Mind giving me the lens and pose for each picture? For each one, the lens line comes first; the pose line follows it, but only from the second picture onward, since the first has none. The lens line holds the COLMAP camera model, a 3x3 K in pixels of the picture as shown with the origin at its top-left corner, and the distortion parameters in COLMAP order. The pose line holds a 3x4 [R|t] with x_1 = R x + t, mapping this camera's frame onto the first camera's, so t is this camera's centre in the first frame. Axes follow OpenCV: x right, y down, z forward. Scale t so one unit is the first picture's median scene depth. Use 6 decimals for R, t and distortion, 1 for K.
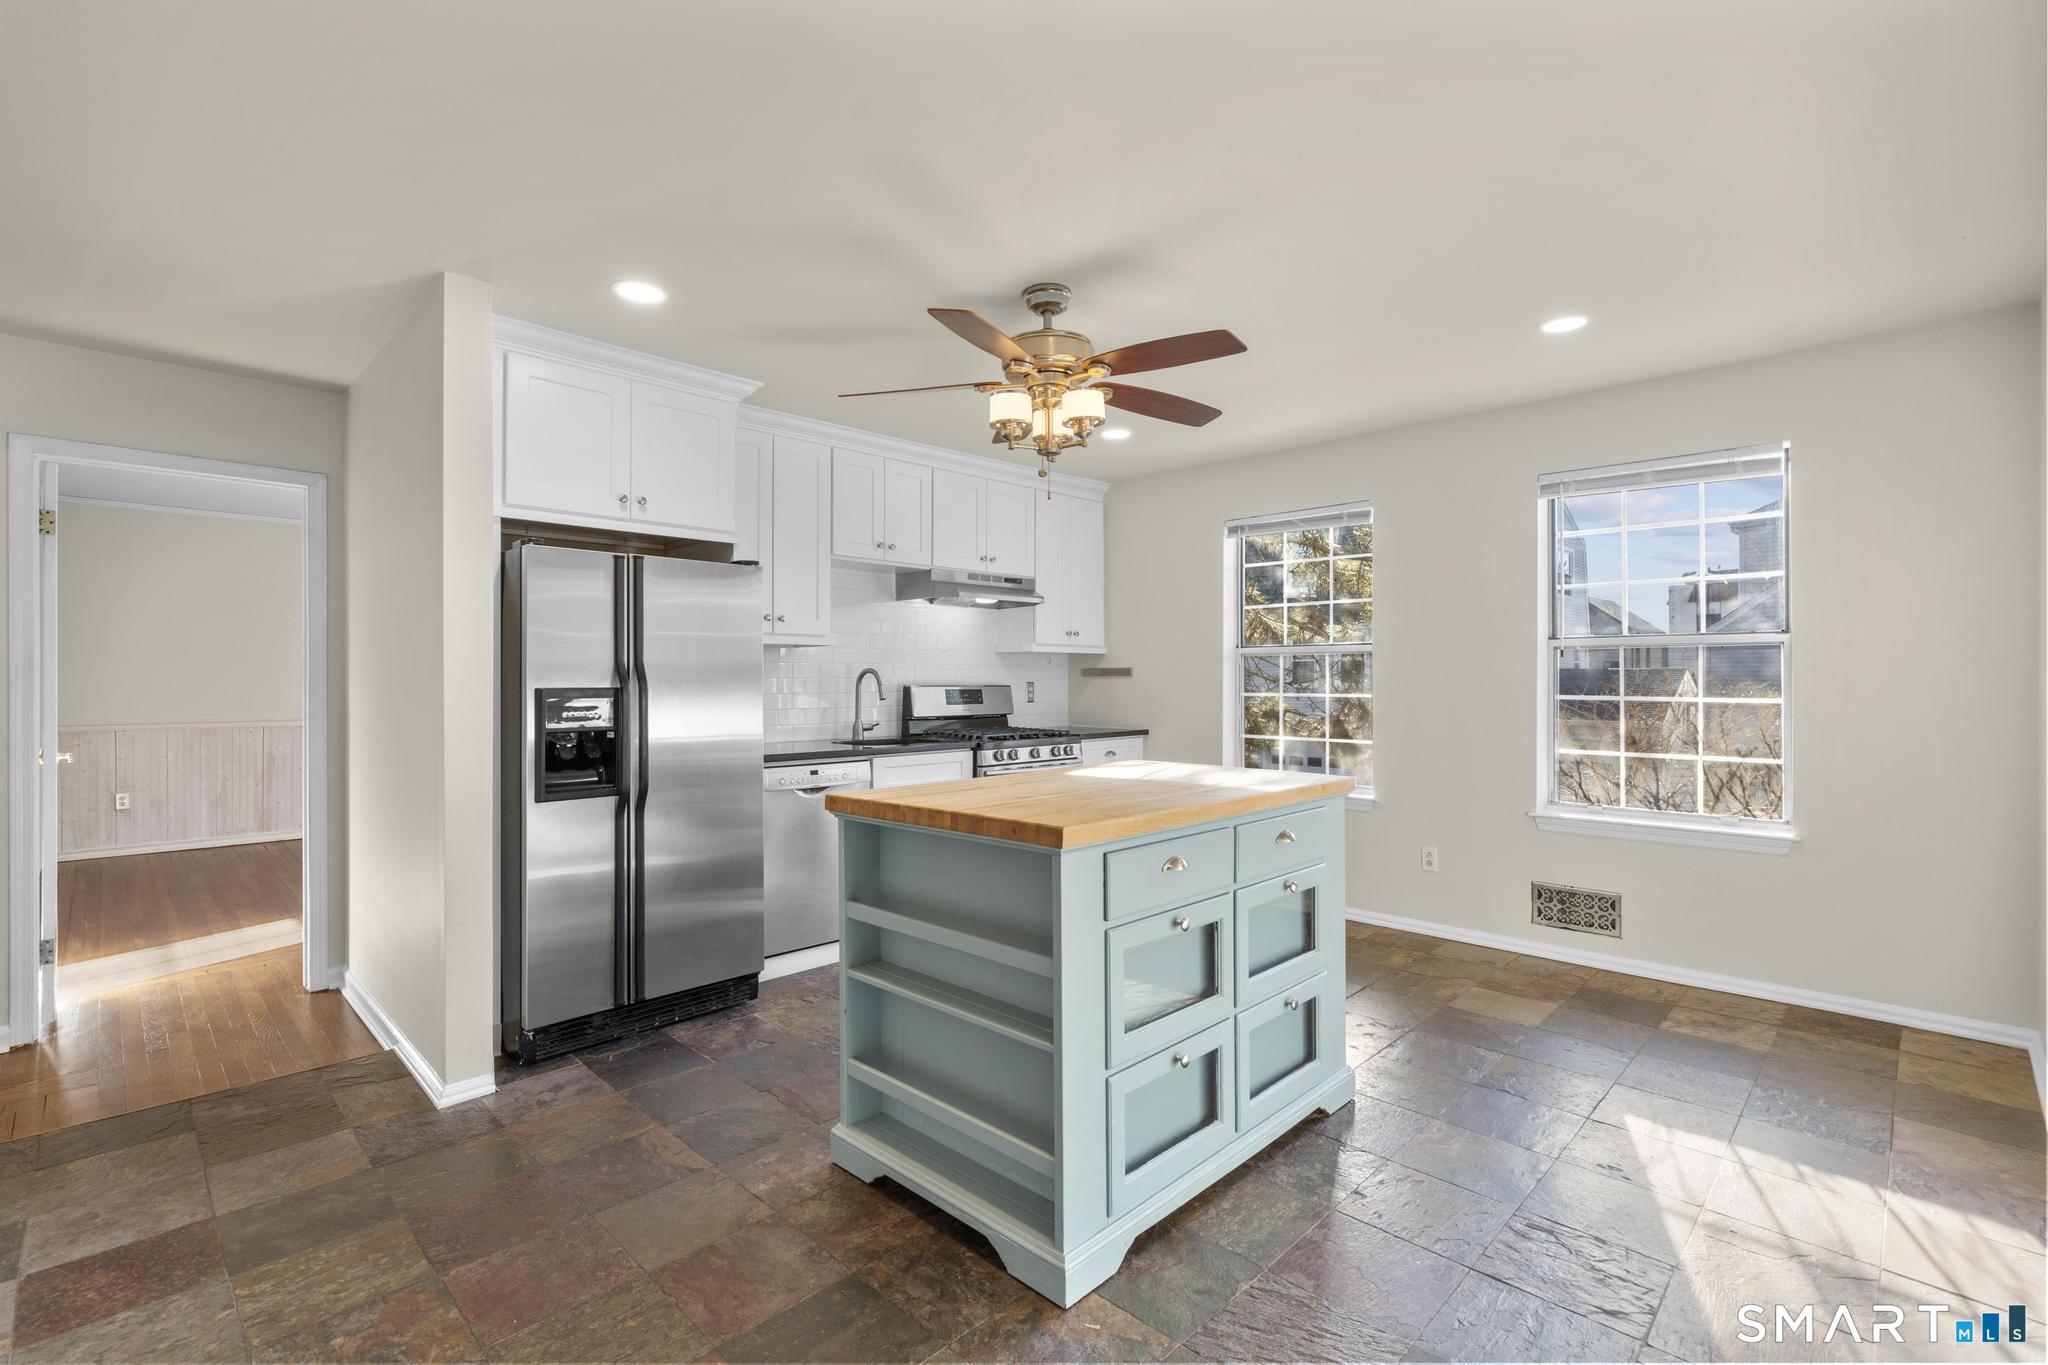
lens RADIAL K [[915.7, 0, 1035.7], [0, 915.7, 677.5], [0, 0, 1]] dist [-0.000211, -0.000636]
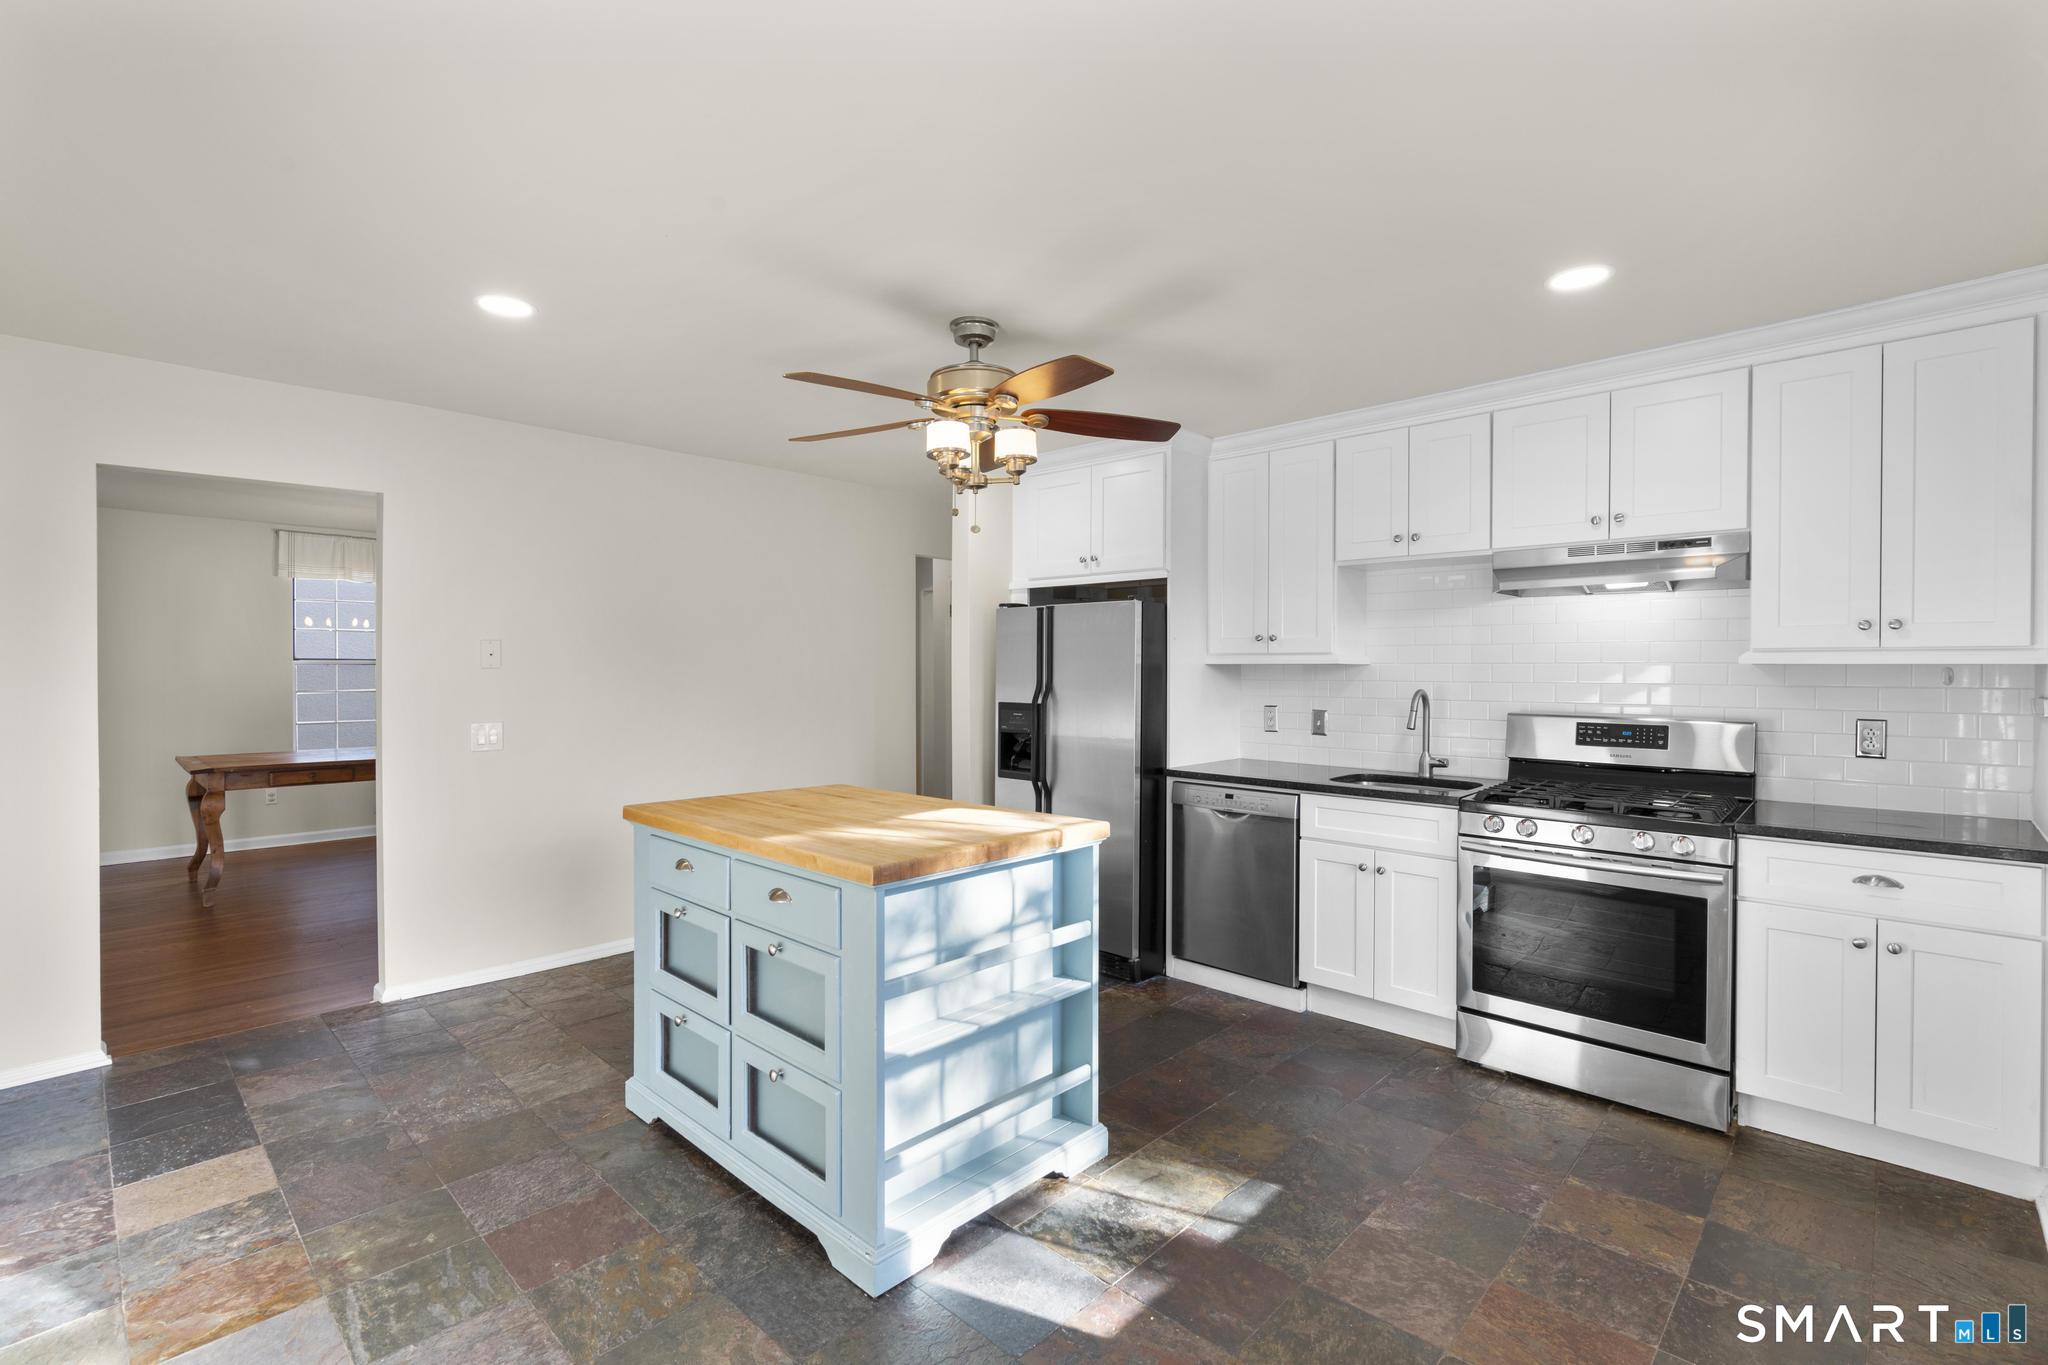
lens RADIAL K [[915.7, 0, 1035.7], [0, 915.7, 677.5], [0, 0, 1]] dist [-0.000211, -0.000636]
pose [[0.011243, 0.008175, -0.999903, 0.588753], [0.000594, 0.999966, 0.008182, -0.026218], [0.999937, -0.000686, 0.011238, 0.614982]]
